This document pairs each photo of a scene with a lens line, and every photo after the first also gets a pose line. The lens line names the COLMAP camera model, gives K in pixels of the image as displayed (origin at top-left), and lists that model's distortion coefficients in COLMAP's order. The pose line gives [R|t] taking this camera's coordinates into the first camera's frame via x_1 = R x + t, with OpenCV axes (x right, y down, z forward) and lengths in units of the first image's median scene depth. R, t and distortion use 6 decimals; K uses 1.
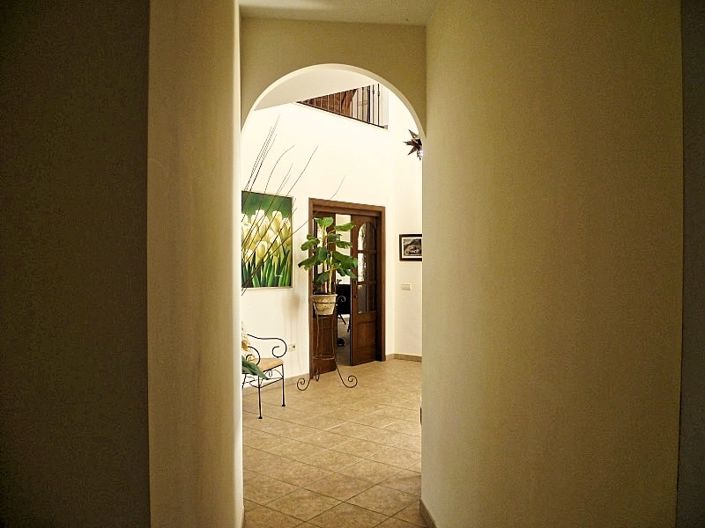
lens RADIAL K [[585.8, 0, 352.5], [0, 585.8, 264.0], [0, 0, 1]] dist [-0.055700, 0.000159]
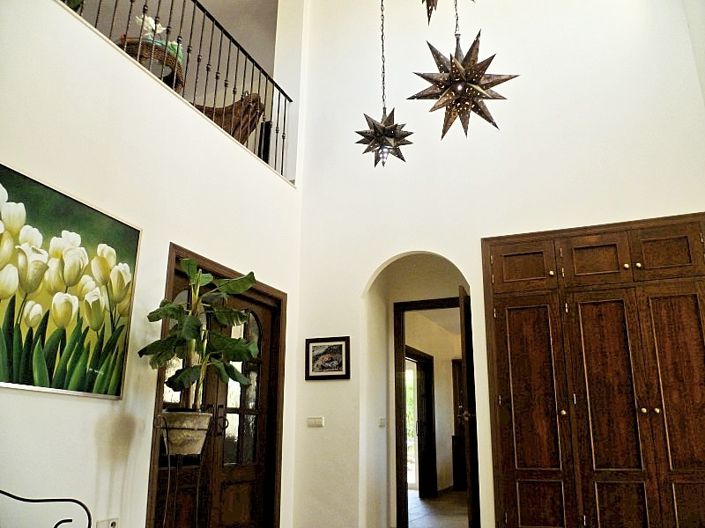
lens RADIAL K [[585.8, 0, 352.5], [0, 585.8, 264.0], [0, 0, 1]] dist [-0.055700, 0.000159]
pose [[0.968207, 0.073277, 0.239178, -0.038894], [0.000886, 0.955123, -0.296207, 0.078103], [-0.250150, 0.287001, 0.924692, 0.462340]]
